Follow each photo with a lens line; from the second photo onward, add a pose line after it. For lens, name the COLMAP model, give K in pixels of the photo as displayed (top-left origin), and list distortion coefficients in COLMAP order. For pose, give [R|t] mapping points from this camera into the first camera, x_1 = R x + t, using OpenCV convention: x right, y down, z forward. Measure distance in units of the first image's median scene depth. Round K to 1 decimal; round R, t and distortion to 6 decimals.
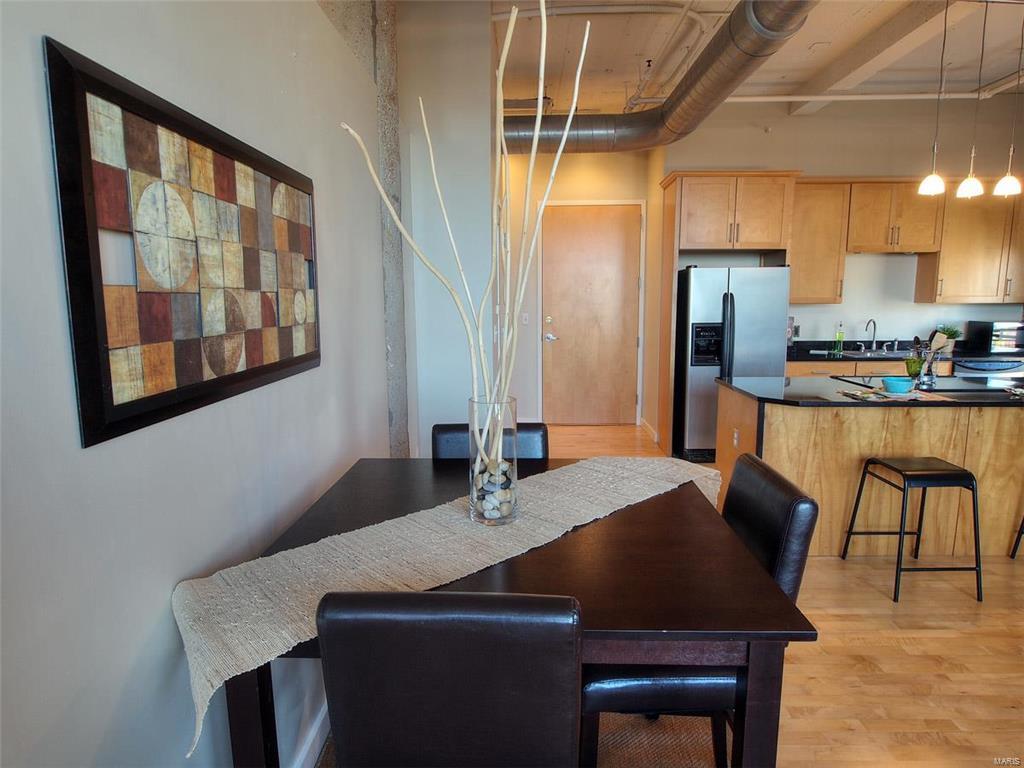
lens RADIAL K [[616.7, 0, 509.2], [0, 616.7, 390.4], [0, 0, 1]] dist [-0.016911, -0.000480]
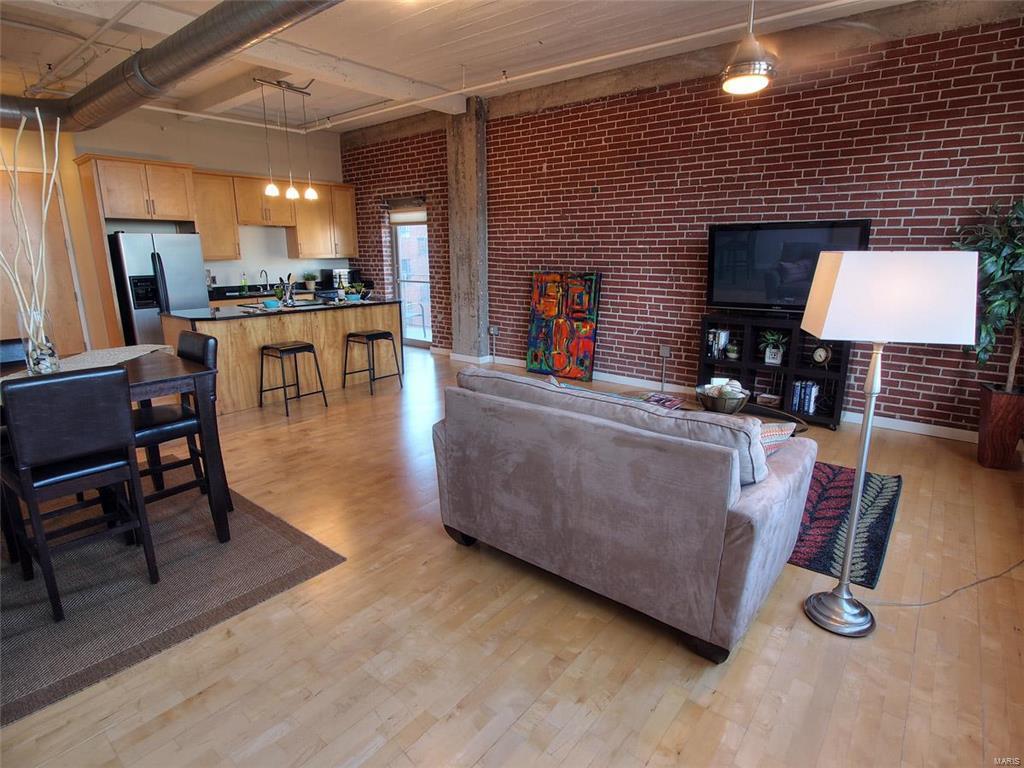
lens RADIAL K [[538.3, 0, 508.5], [0, 538.3, 381.0], [0, 0, 1]] dist [-0.013418, -0.004168]
pose [[0.609754, -0.182043, 0.771402, -0.186576], [0.121455, 0.983232, 0.136028, 0.079216], [-0.783230, 0.010747, 0.621639, -0.494113]]
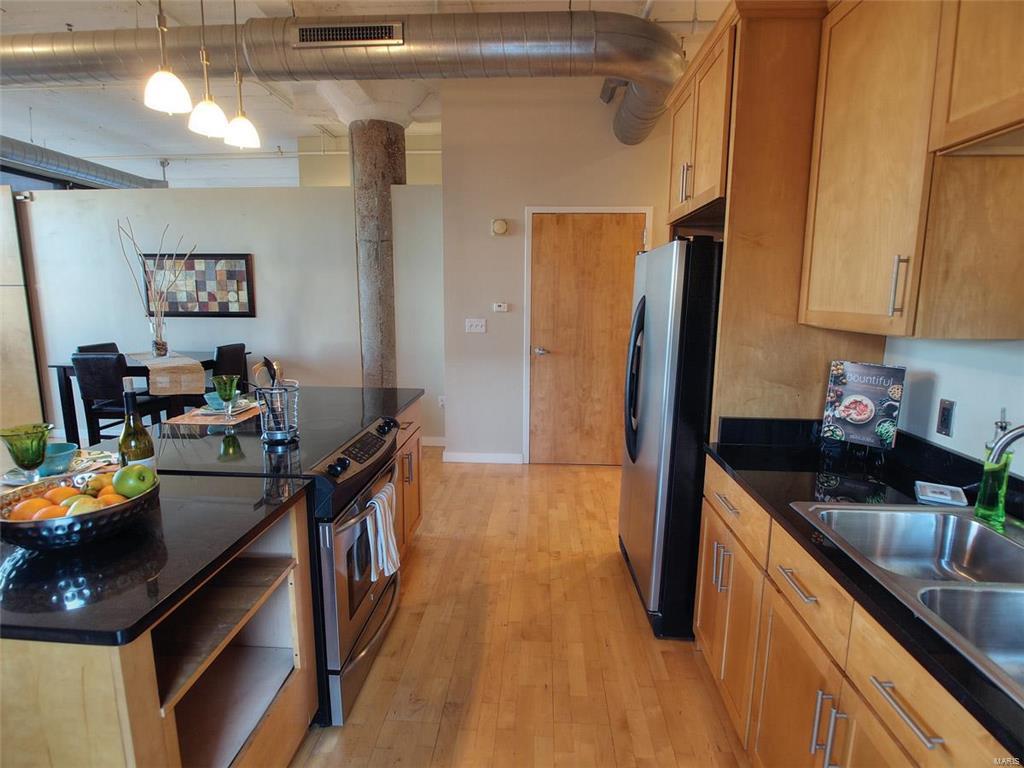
lens RADIAL K [[538.3, 0, 511.7], [0, 538.3, 383.8], [0, 0, 1]] dist [-0.013418, -0.004168]
pose [[-0.028760, 0.171027, -0.984847, 1.299652], [-0.161072, 0.971586, 0.173428, -0.218761], [0.986524, 0.163619, -0.000395, 1.330775]]
